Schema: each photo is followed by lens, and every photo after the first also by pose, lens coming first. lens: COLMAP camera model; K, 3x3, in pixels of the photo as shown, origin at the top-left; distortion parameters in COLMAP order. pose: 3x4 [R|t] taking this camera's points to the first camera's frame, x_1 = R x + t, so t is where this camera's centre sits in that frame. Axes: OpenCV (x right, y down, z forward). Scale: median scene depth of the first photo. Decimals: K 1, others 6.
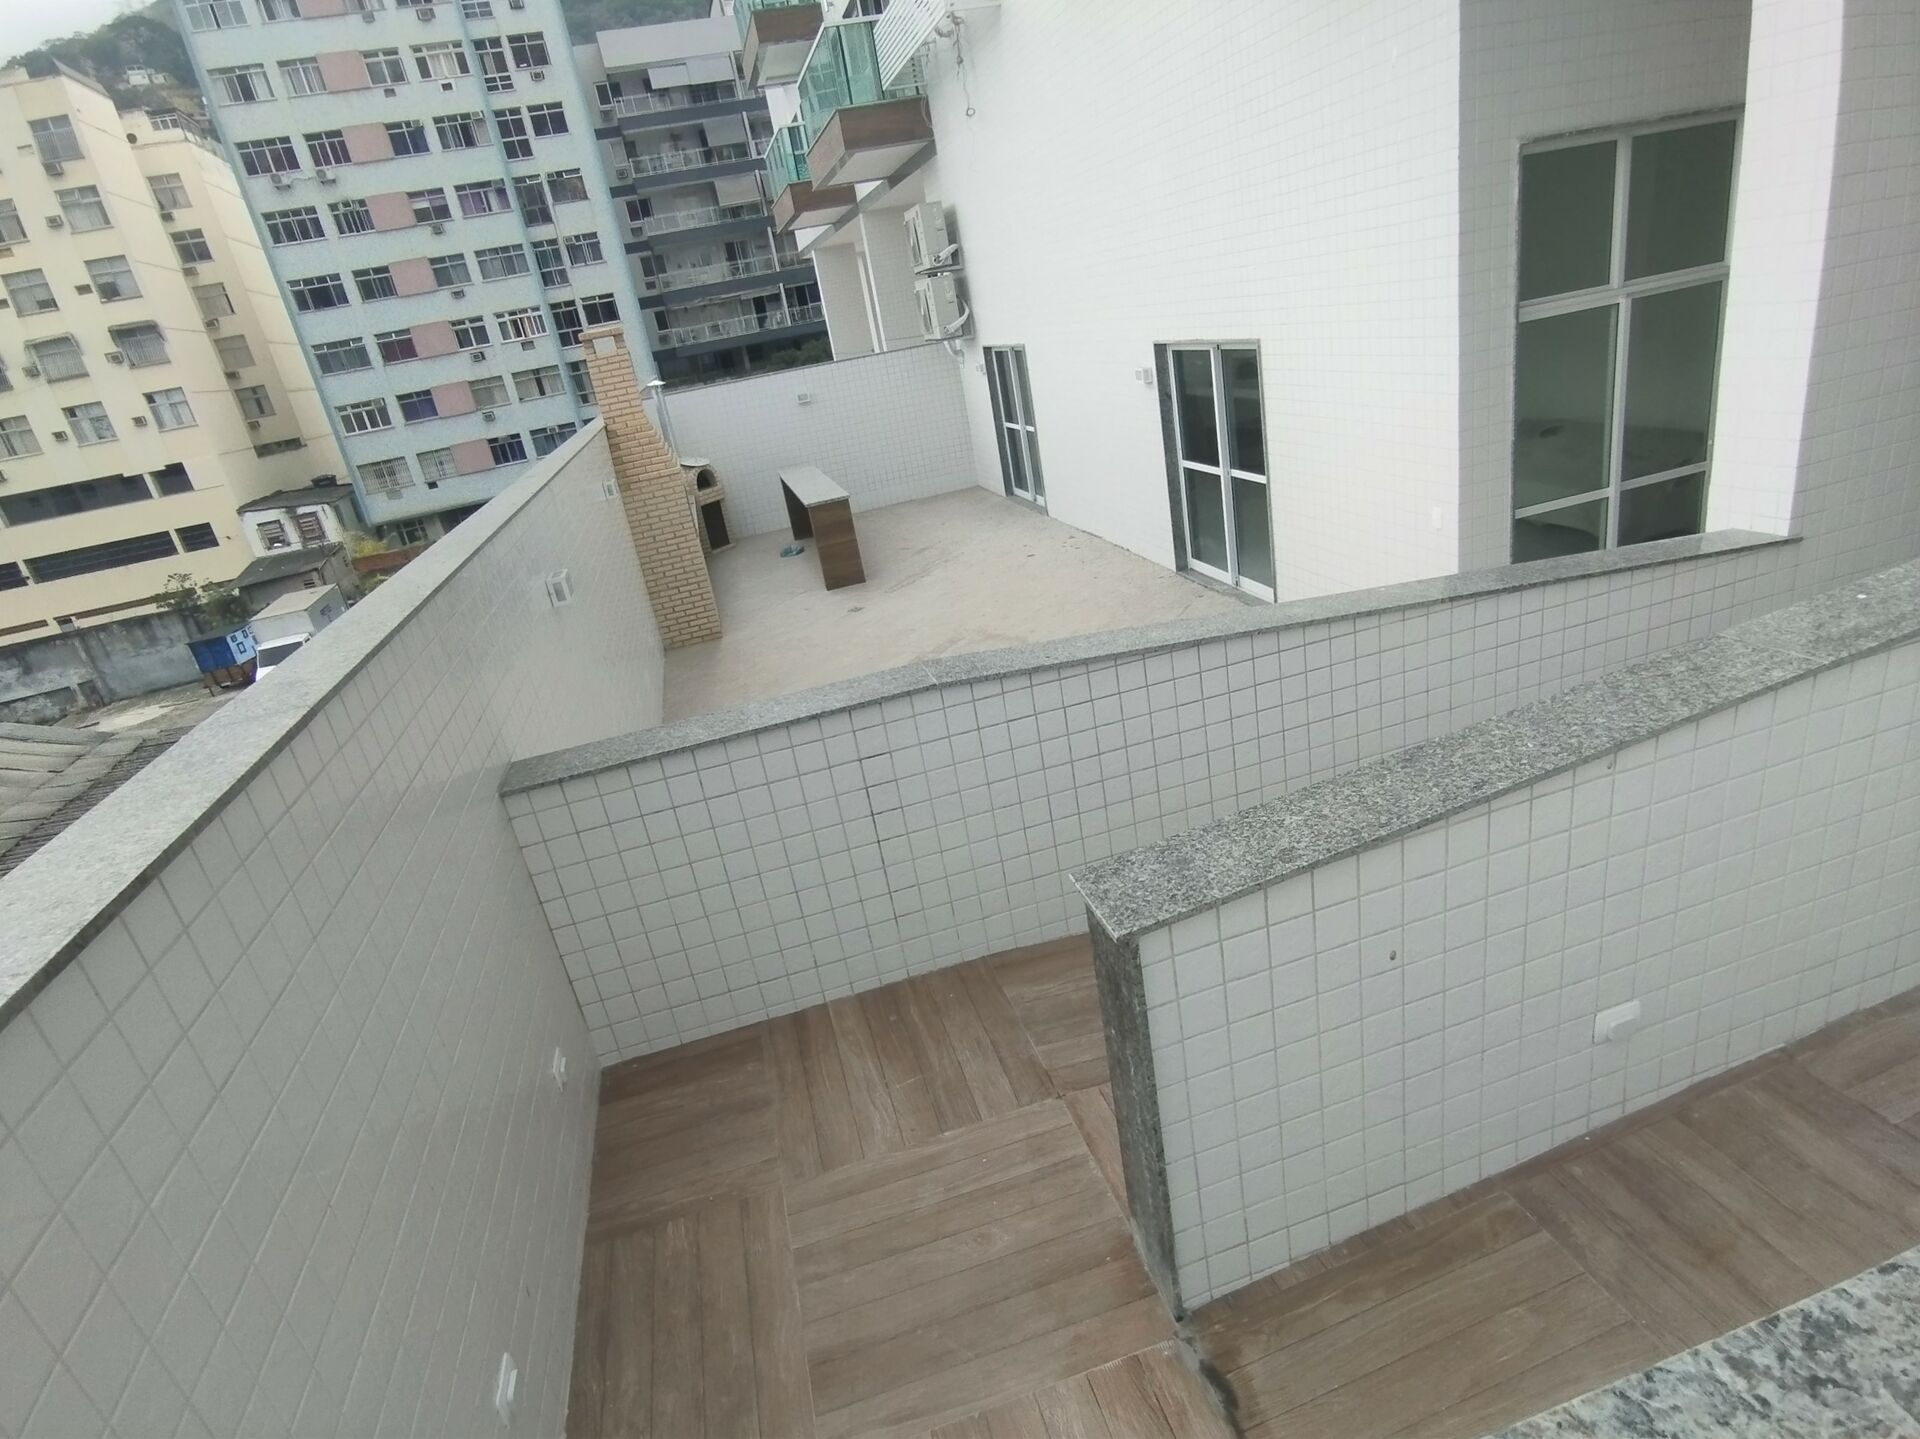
lens RADIAL K [[1018.3, 0, 959.9], [0, 1018.3, 722.5], [0, 0, 1]] dist [-0.007070, 0.006969]
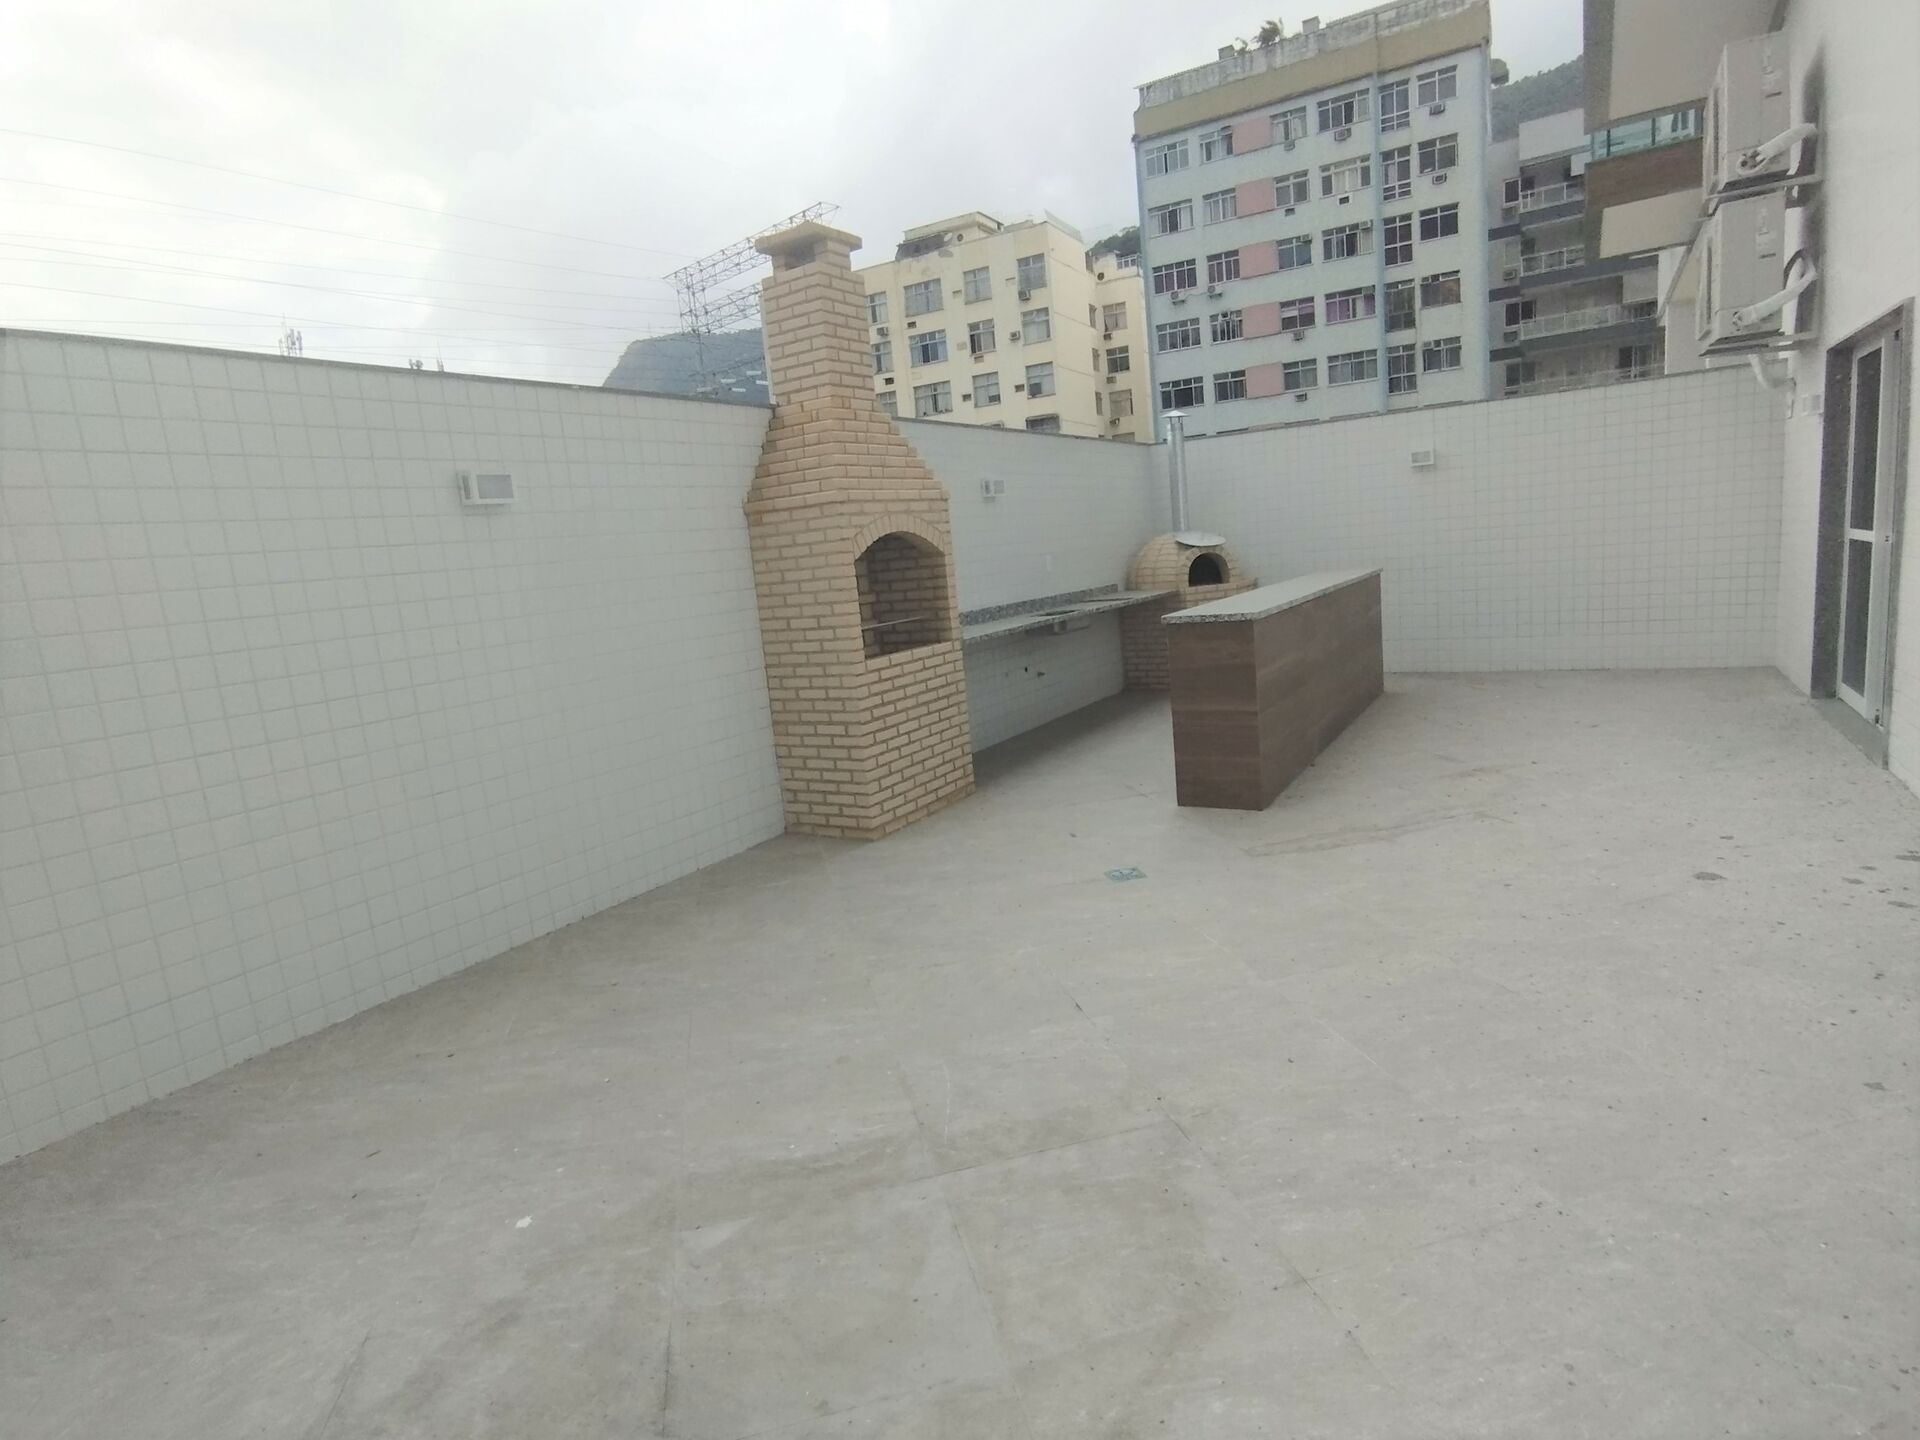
lens RADIAL K [[1018.3, 0, 961.2], [0, 1018.3, 707.2], [0, 0, 1]] dist [-0.007070, 0.006969]
pose [[0.706083, 0.221379, -0.672636, 0.018968], [-0.300952, 0.953637, -0.002055, -0.025419], [0.640995, 0.203882, 0.739971, 0.105052]]
